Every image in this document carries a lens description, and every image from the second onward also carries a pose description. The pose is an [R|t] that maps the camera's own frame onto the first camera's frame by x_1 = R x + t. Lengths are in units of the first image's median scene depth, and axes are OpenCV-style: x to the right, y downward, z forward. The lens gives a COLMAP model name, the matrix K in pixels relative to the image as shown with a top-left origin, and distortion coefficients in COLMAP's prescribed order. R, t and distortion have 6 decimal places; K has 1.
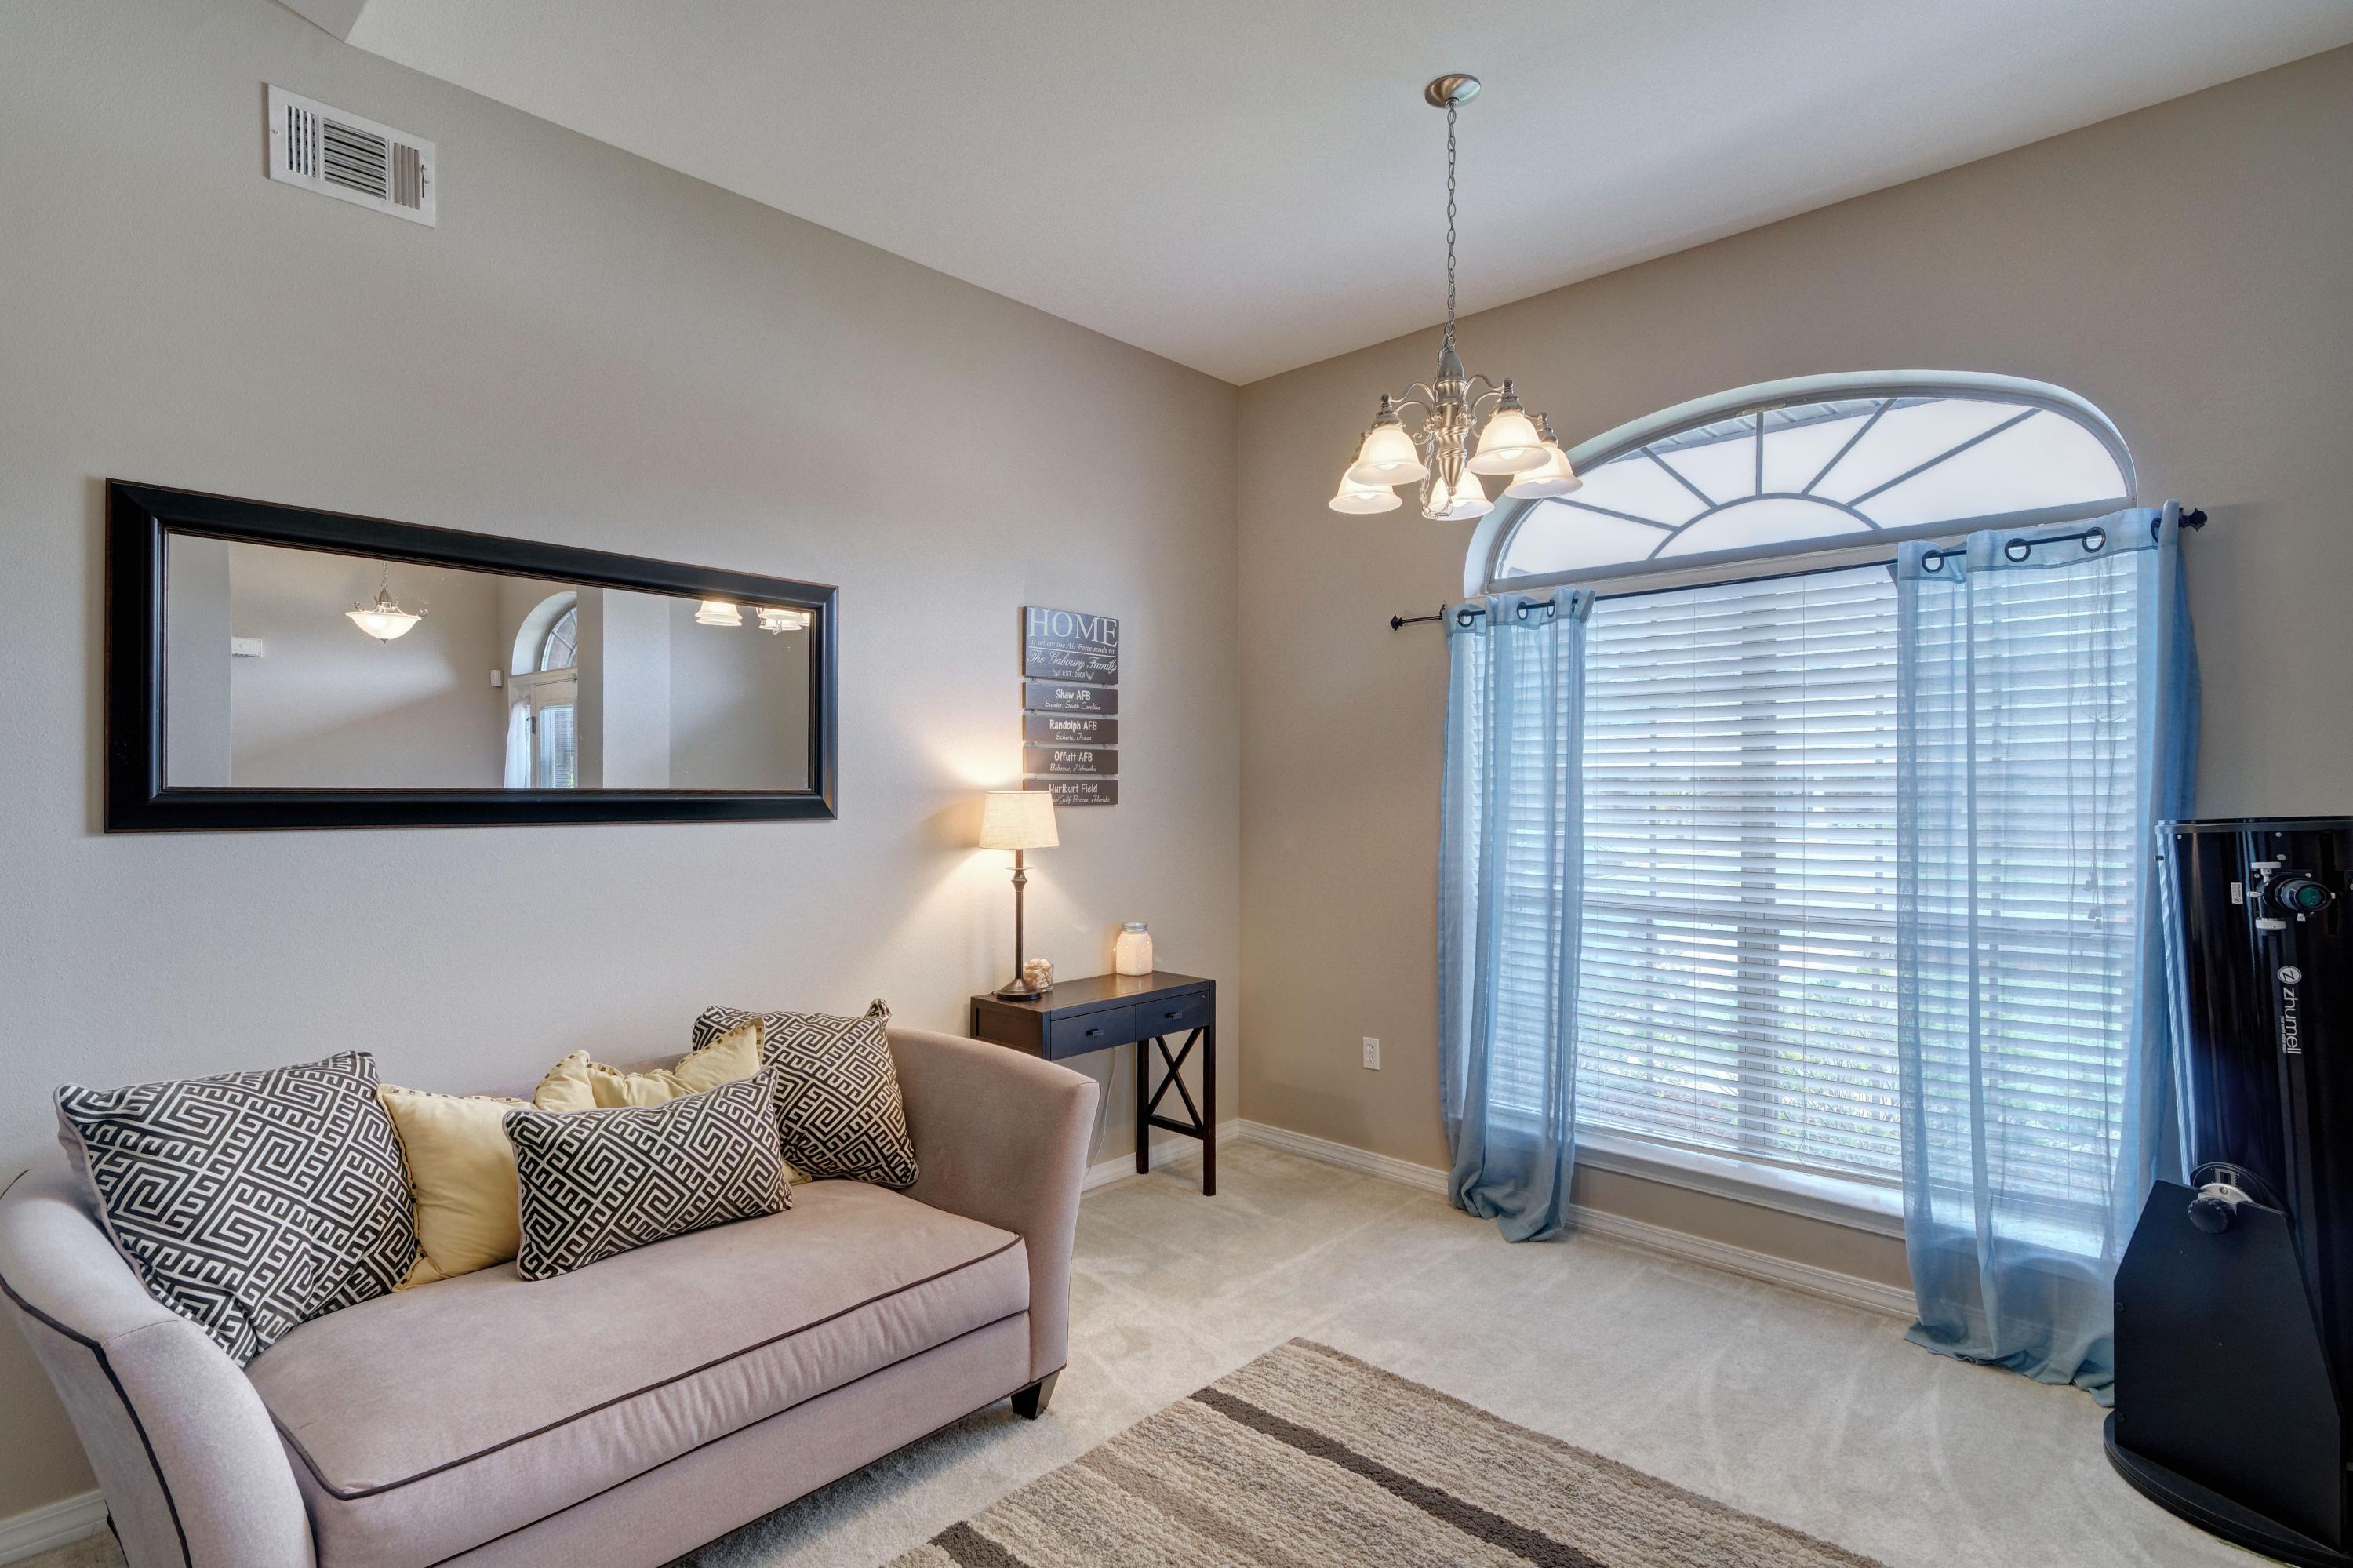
lens RADIAL K [[1152.4, 0, 1179.9], [0, 1152.4, 791.5], [0, 0, 1]] dist [0.010935, -0.002089]
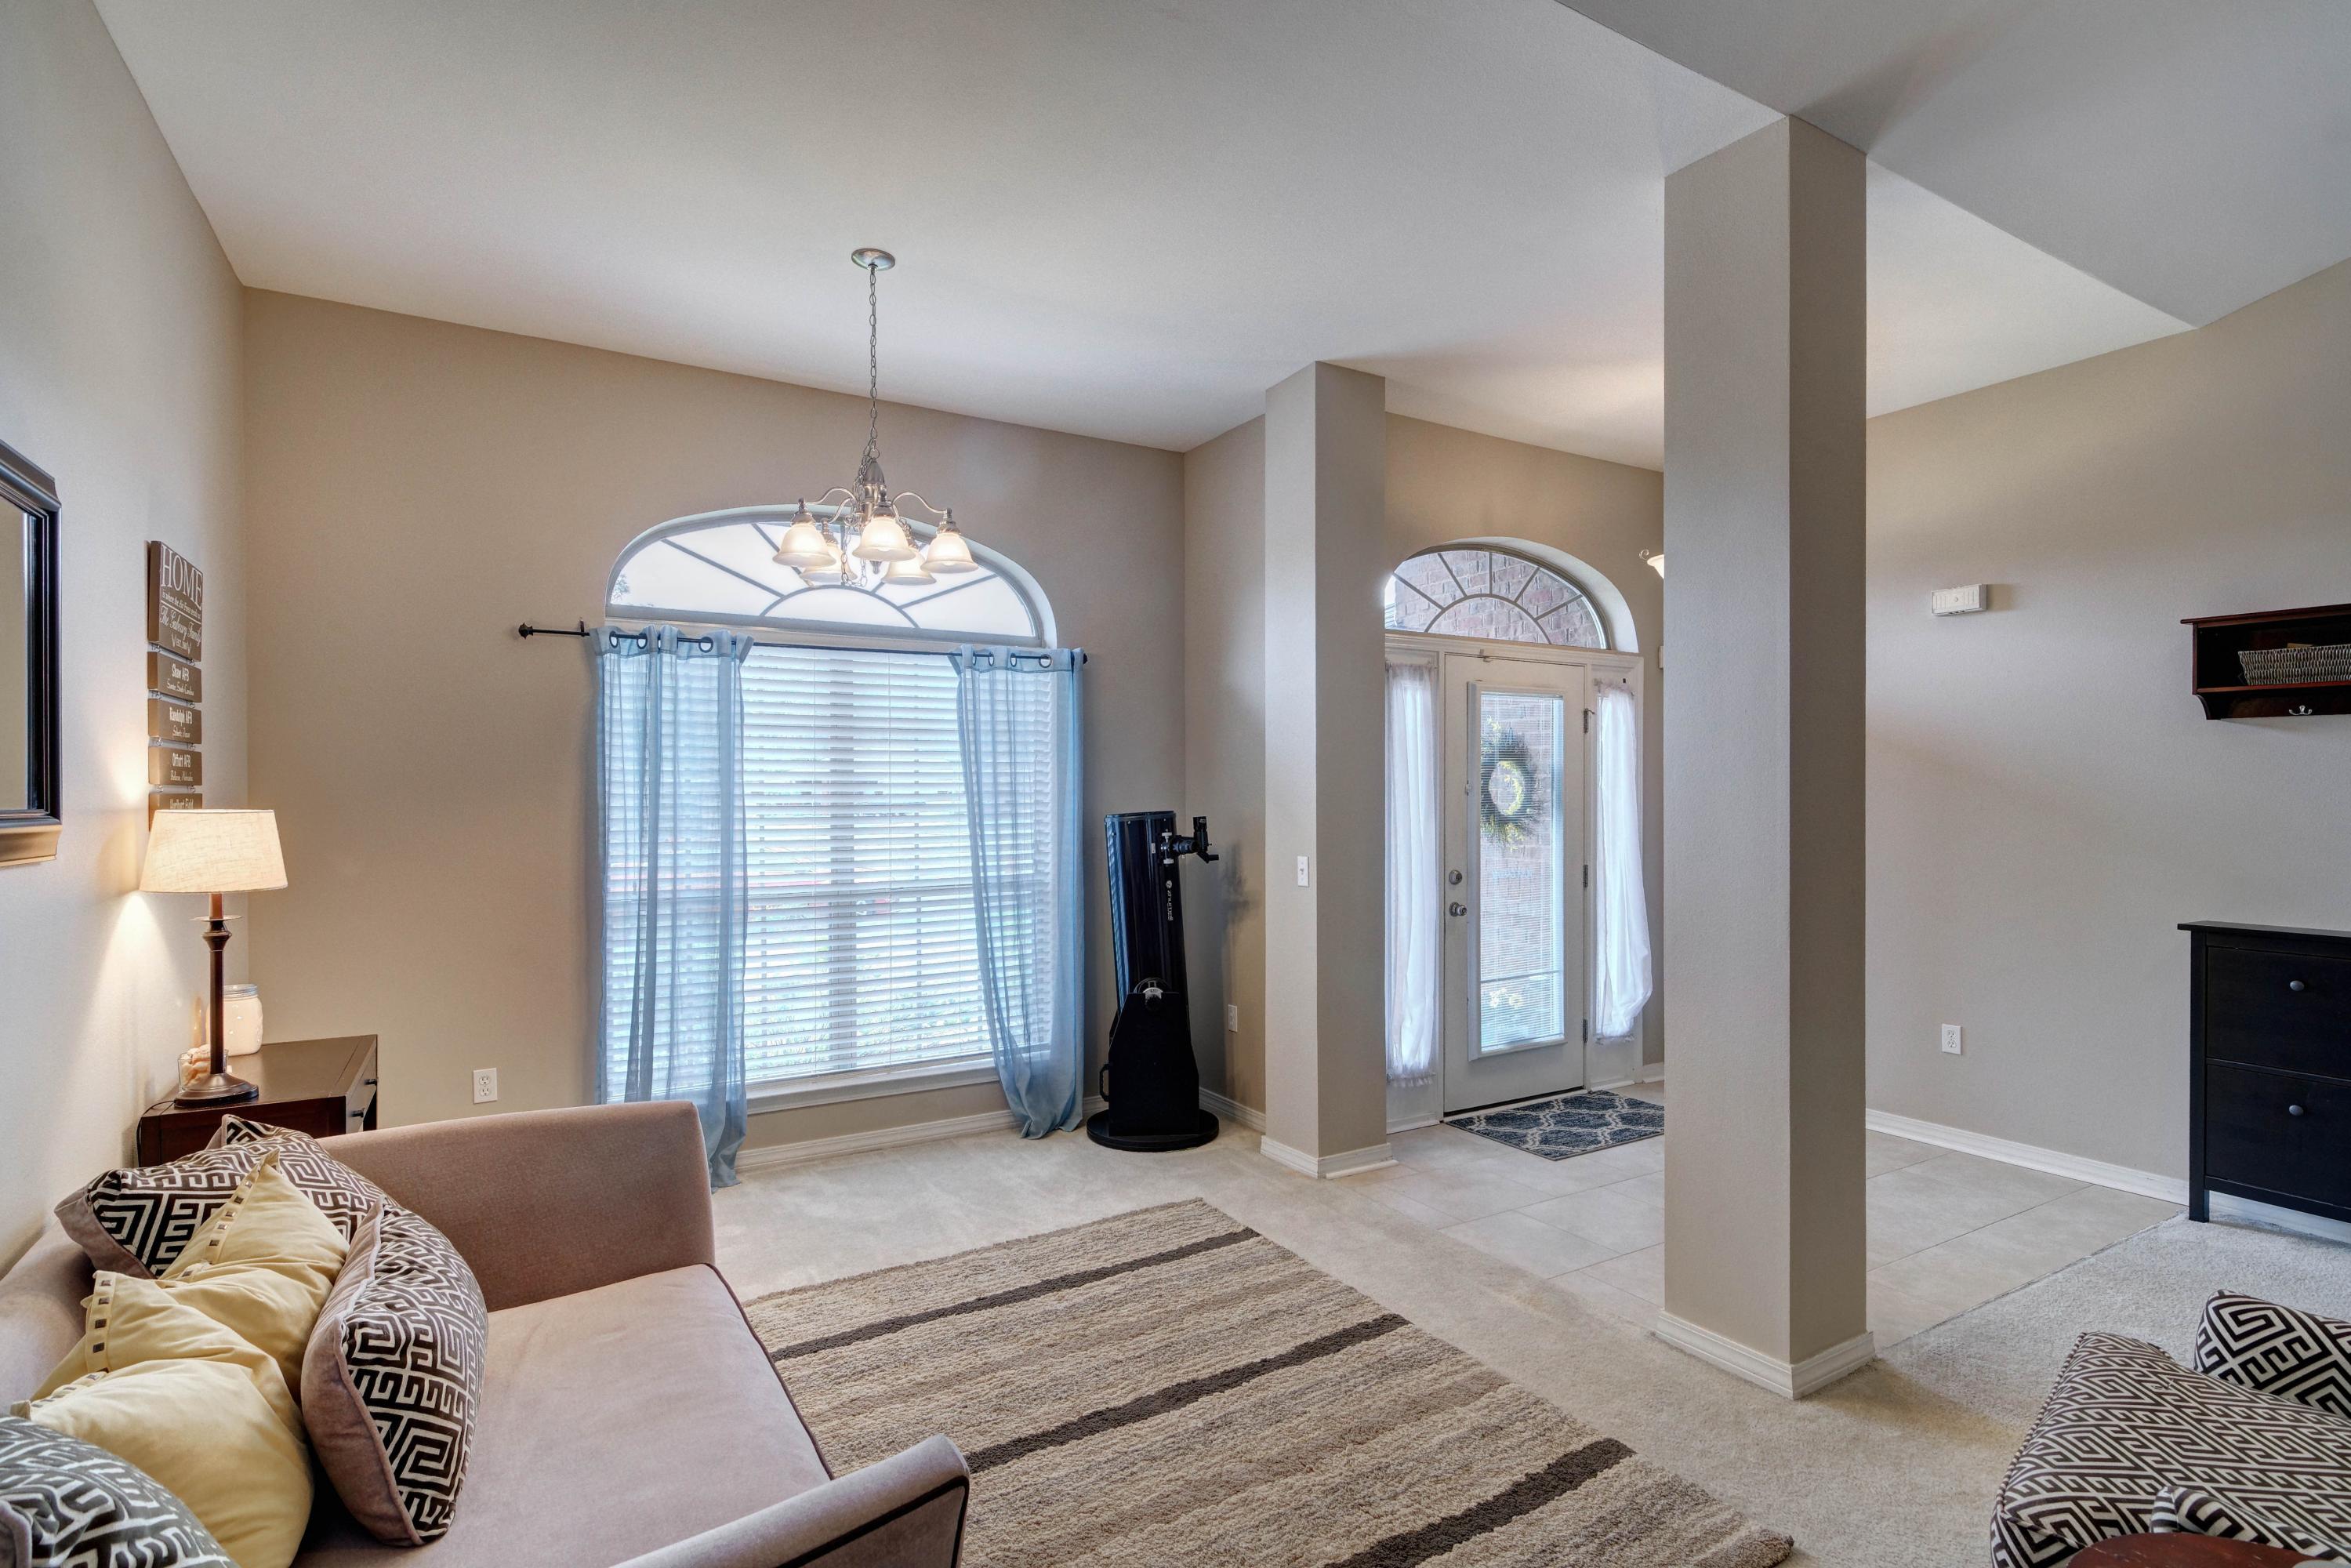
lens RADIAL K [[1151.5, 0, 1166.5], [0, 1151.5, 790.5], [0, 0, 1]] dist [0.010935, -0.002089]
pose [[0.282862, -0.000611, 0.959161, -0.738951], [0.005599, 0.999984, -0.001014, -0.010348], [-0.959144, 0.005657, 0.282860, 0.262192]]
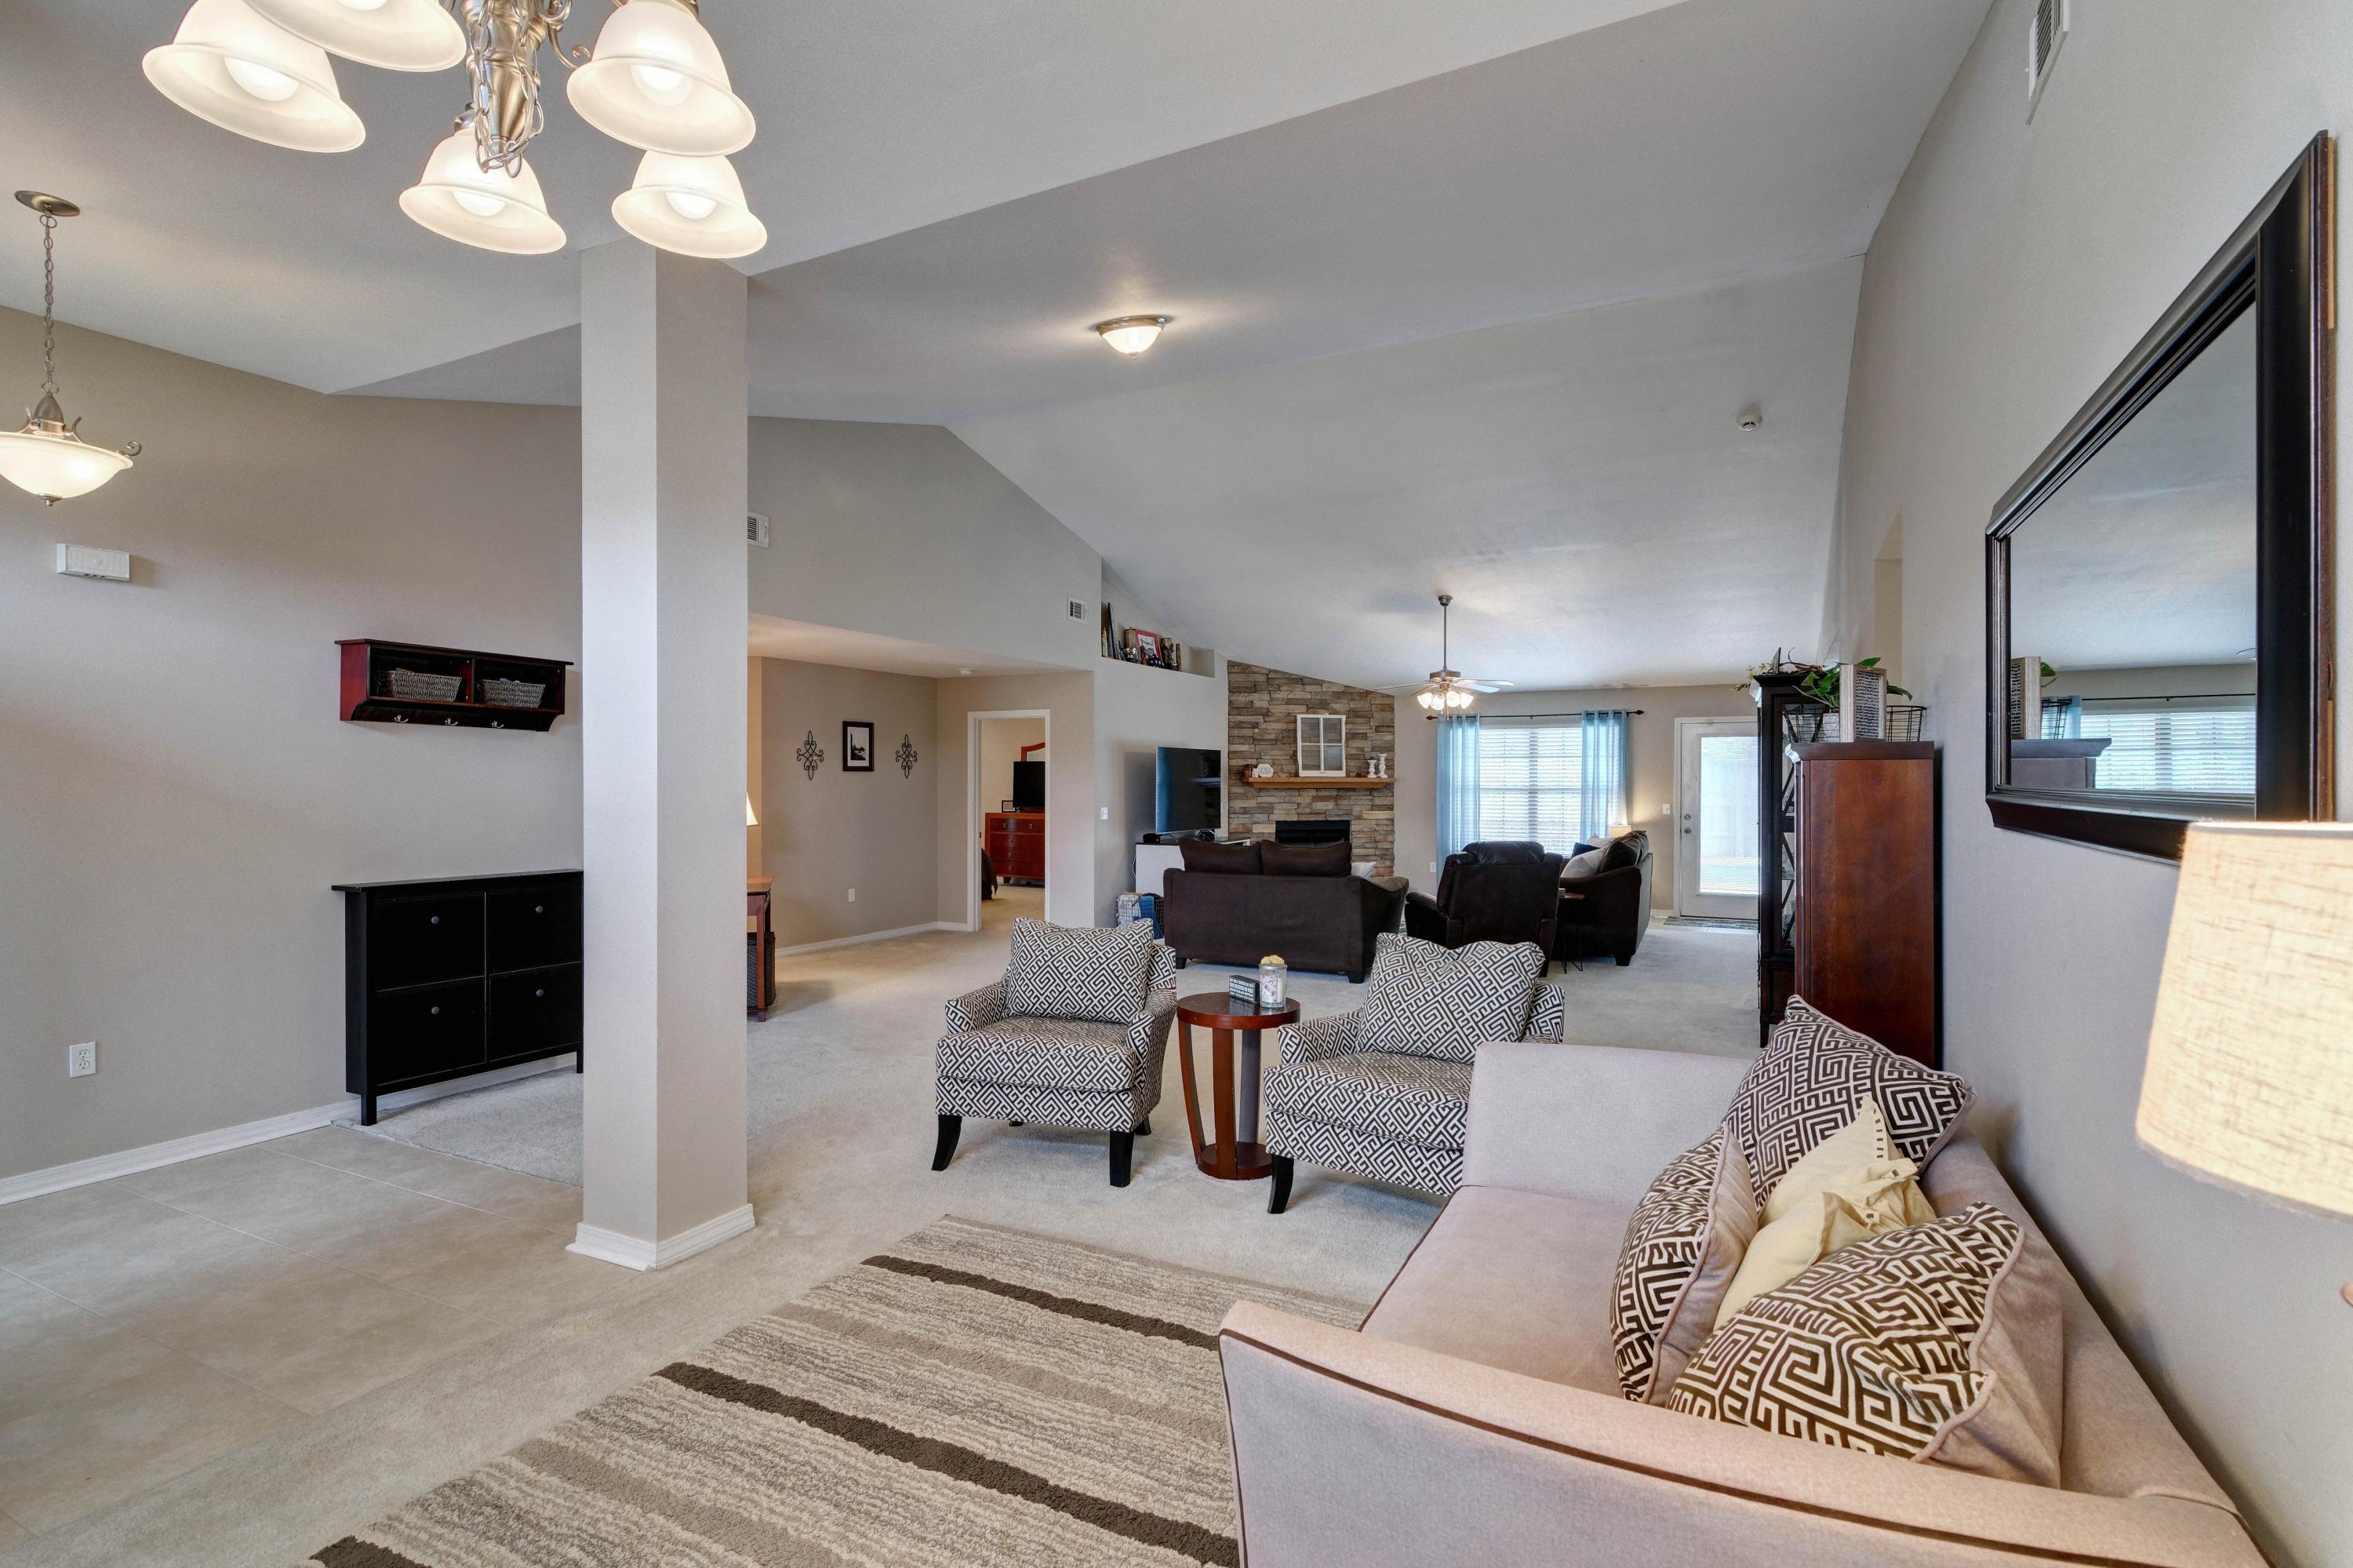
lens RADIAL K [[1152.4, 0, 1171.0], [0, 1152.4, 767.6], [0, 0, 1]] dist [0.010935, -0.002089]
pose [[-0.958970, -0.007187, -0.283418, 0.126648], [-0.002931, 0.999877, -0.015438, 0.000740], [0.283494, -0.013974, -0.958872, 1.274380]]
